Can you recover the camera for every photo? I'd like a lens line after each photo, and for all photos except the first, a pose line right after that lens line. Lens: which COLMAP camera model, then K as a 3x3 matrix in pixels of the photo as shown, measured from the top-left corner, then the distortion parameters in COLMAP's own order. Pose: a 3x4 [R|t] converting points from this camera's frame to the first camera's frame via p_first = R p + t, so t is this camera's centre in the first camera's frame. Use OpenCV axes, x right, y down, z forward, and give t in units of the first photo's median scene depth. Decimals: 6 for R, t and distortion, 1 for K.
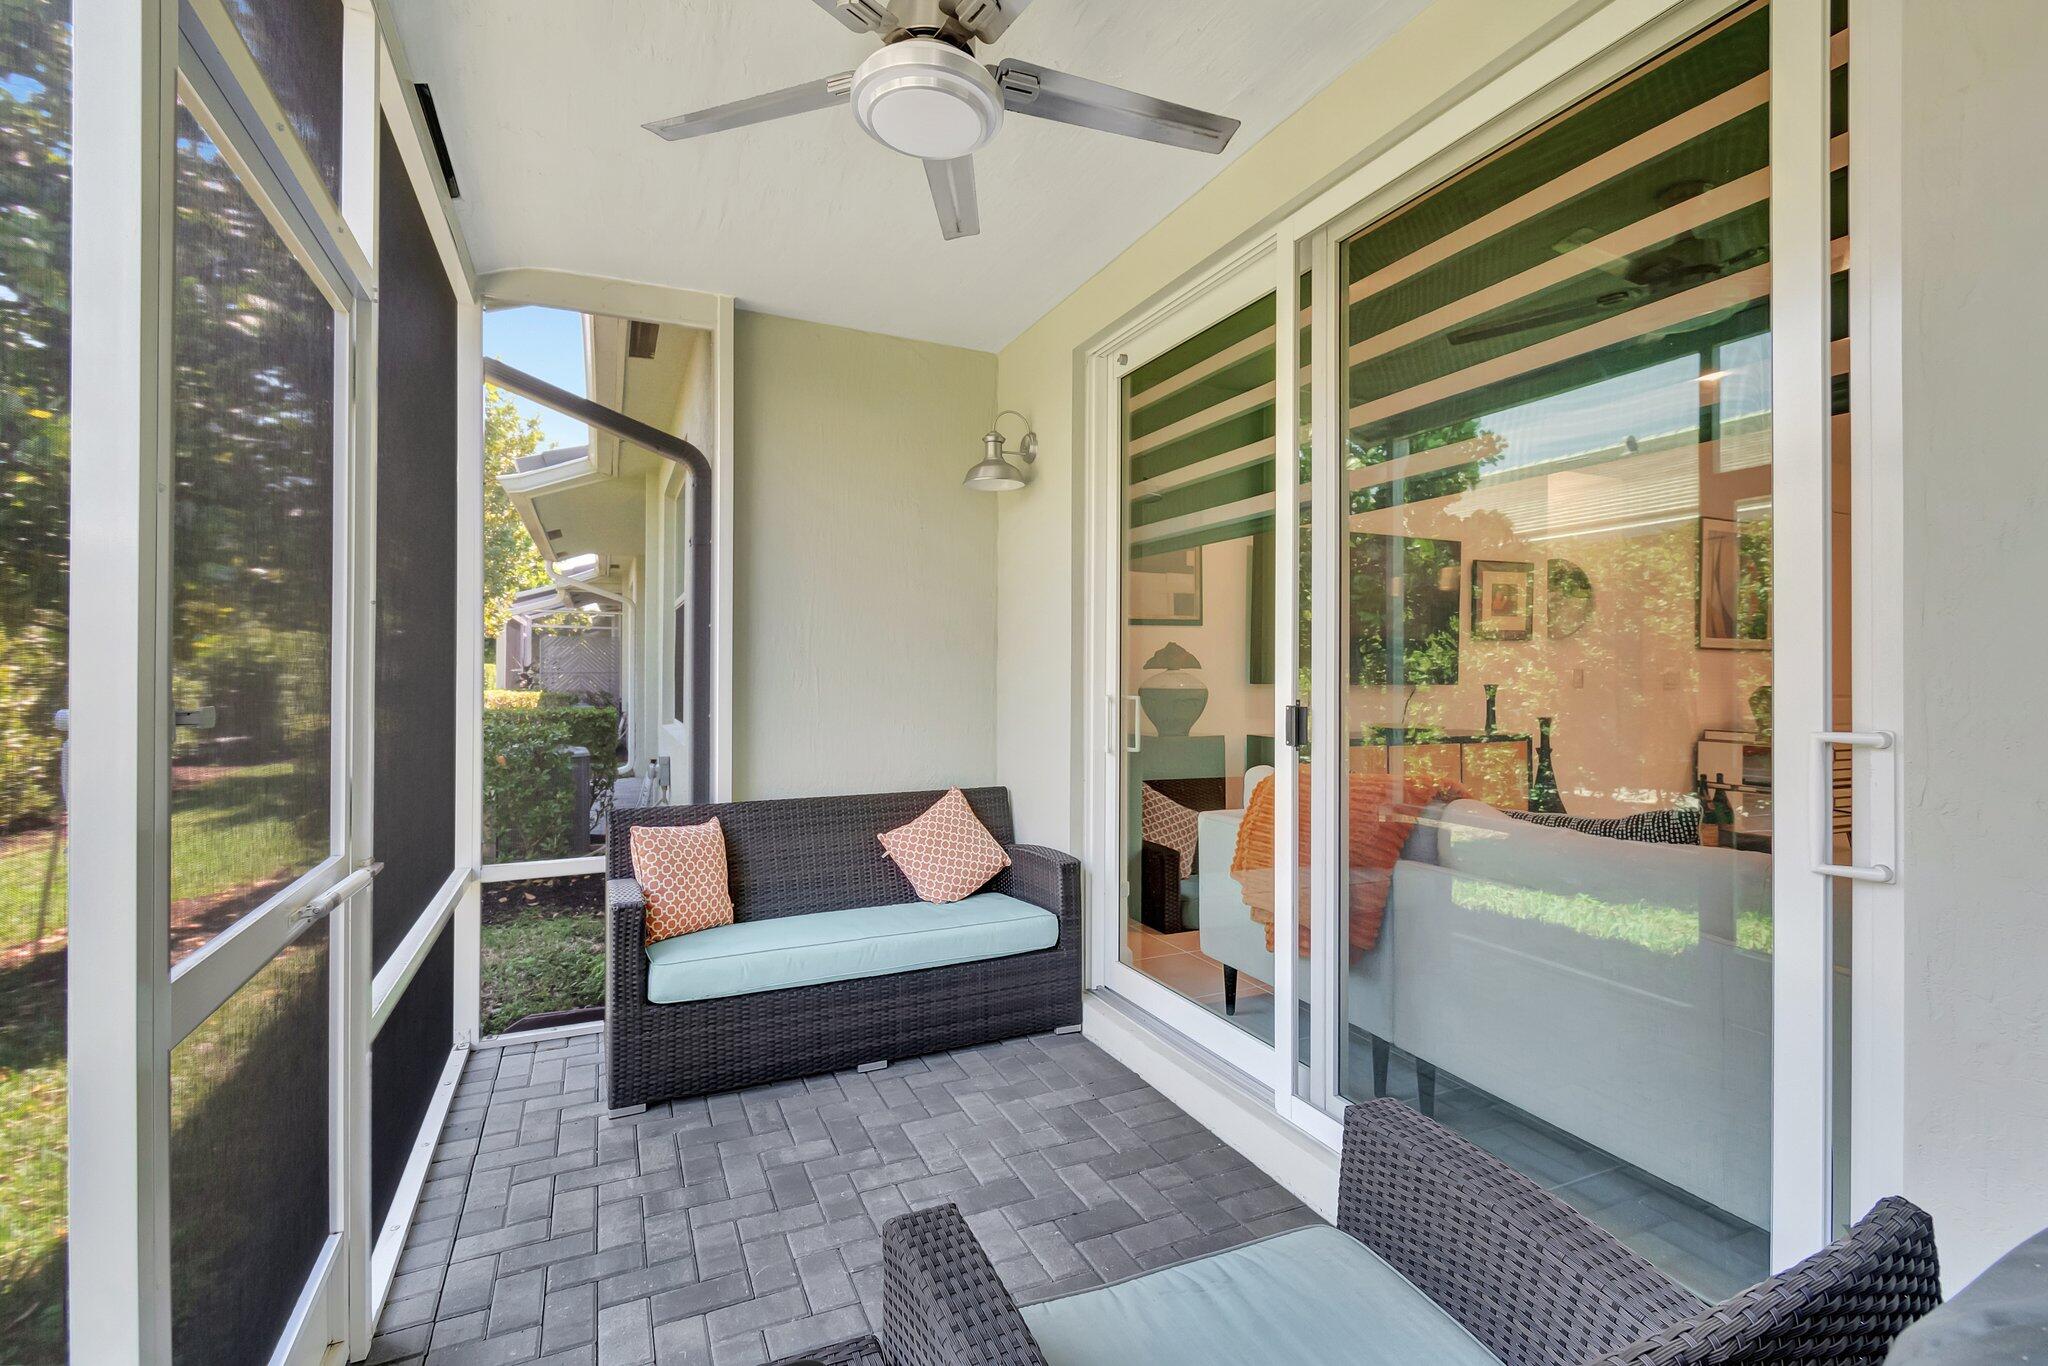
lens RADIAL K [[909.6, 0, 1014.4], [0, 909.6, 681.0], [0, 0, 1]] dist [0.010118, -0.001613]
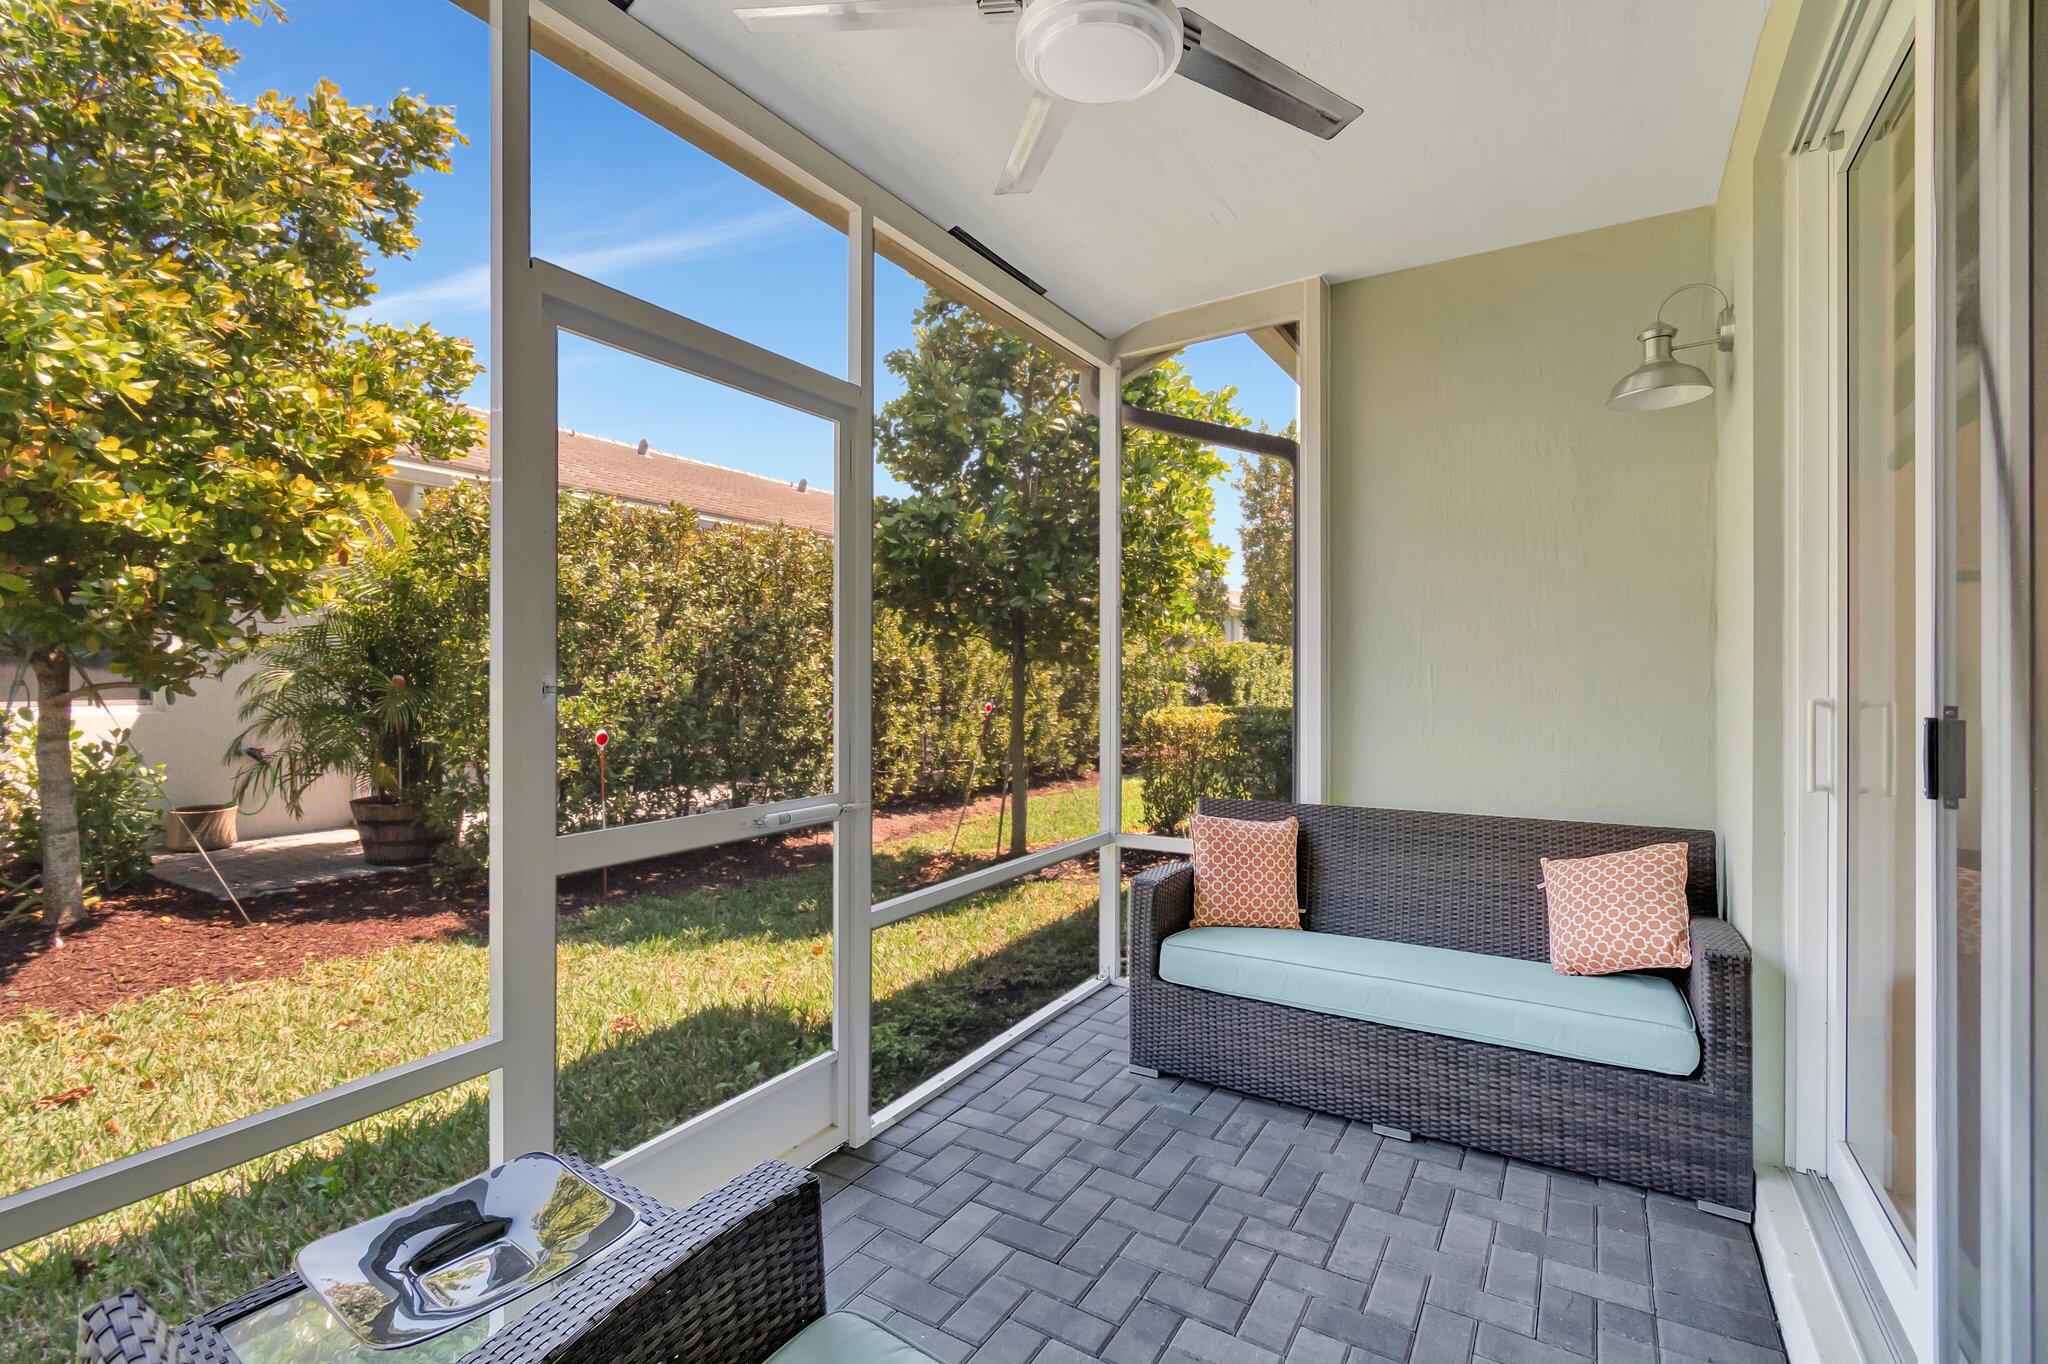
lens RADIAL K [[909.6, 0, 1024.3], [0, 909.6, 675.4], [0, 0, 1]] dist [0.010118, -0.001613]
pose [[0.556848, -0.005571, -0.830596, 0.349097], [-0.003282, 0.999955, -0.008907, 0.008614], [0.830608, 0.007685, 0.556805, 0.238224]]
